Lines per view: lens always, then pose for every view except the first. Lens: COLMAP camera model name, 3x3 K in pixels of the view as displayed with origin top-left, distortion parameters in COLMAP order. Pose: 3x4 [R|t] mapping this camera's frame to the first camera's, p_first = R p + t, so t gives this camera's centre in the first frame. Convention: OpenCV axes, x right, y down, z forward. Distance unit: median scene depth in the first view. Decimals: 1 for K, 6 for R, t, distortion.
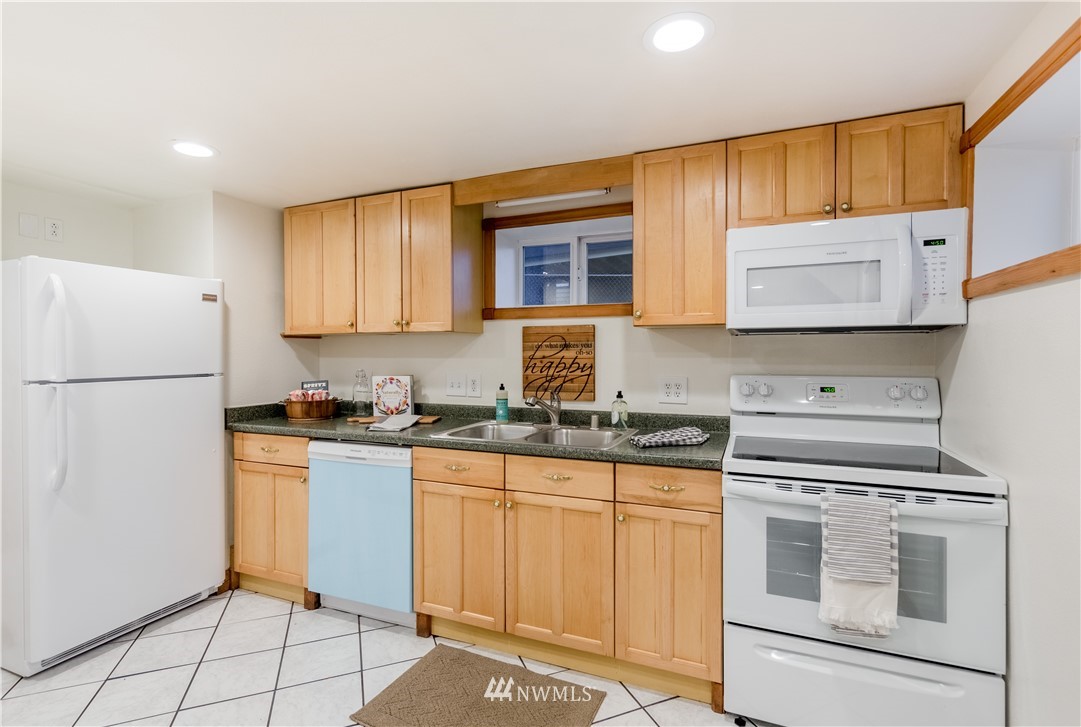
lens RADIAL K [[496.6, 0, 546.0], [0, 496.6, 359.0], [0, 0, 1]] dist [0.000416, -0.000065]
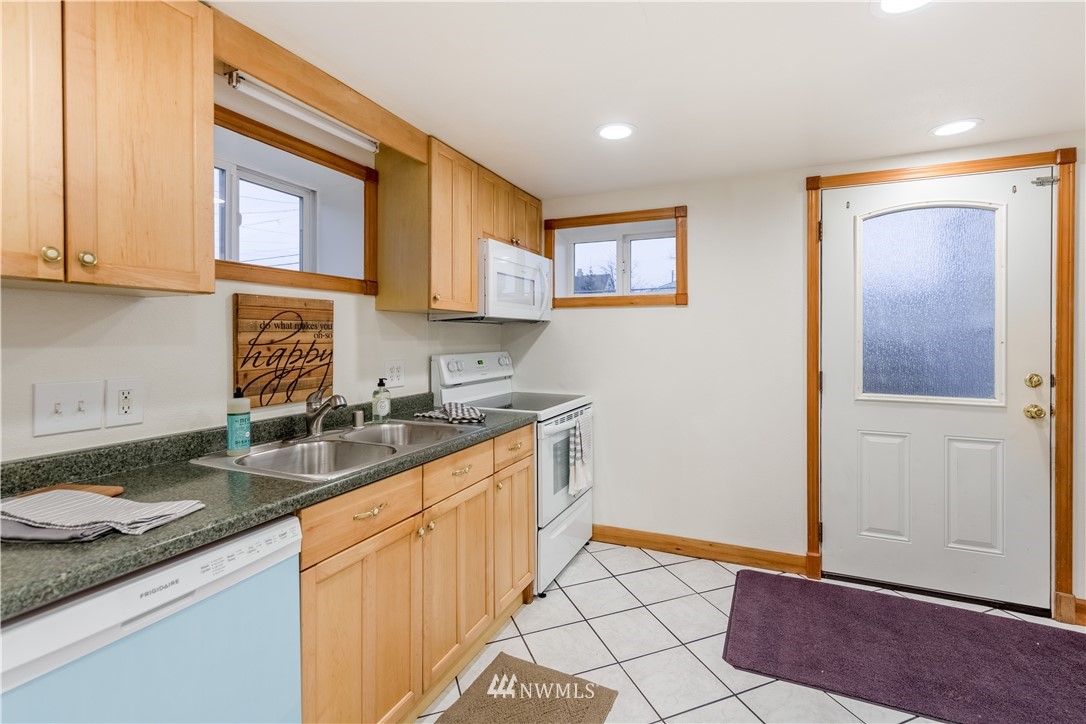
lens RADIAL K [[498.9, 0, 554.8], [0, 498.9, 340.1], [0, 0, 1]] dist [0.000416, -0.000065]
pose [[0.017890, -0.005195, 0.999826, -0.693670], [0.014712, 0.999880, 0.004932, -0.004452], [-0.999732, 0.014622, 0.017964, 0.623705]]
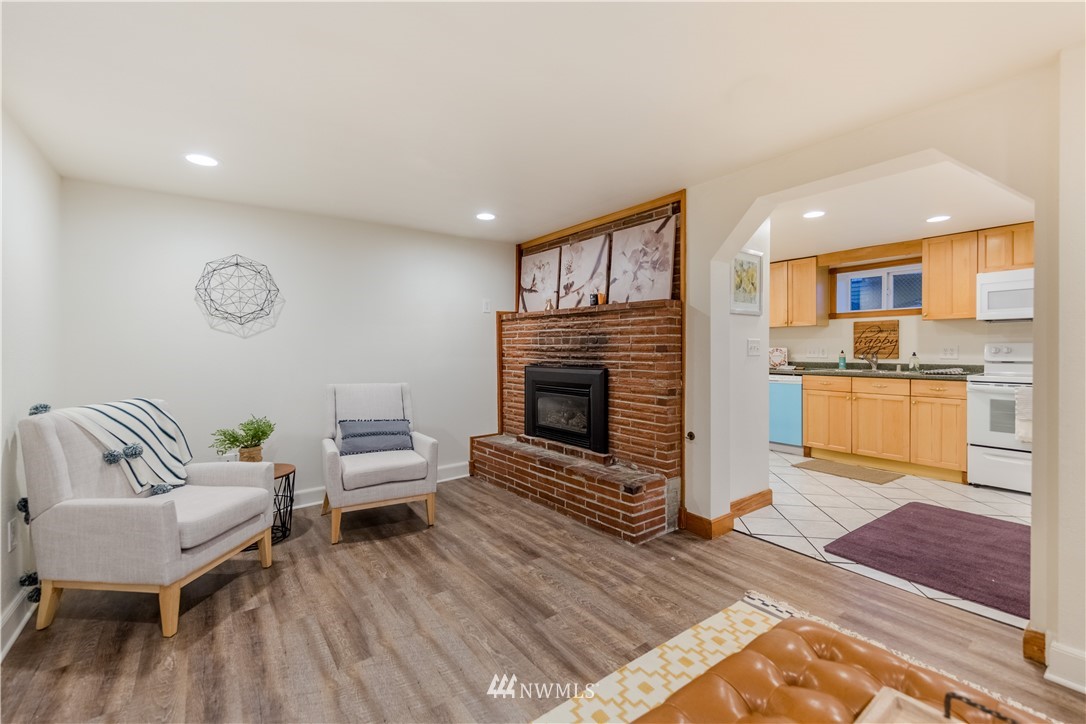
lens RADIAL K [[465.9, 0, 549.6], [0, 465.9, 354.8], [0, 0, 1]] dist [-0.003064, -0.000238]
pose [[0.861033, 0.002116, -0.508545, -0.154897], [-0.001445, 0.999997, 0.001714, 0.068170], [0.508548, -0.000741, 0.861034, -1.285224]]
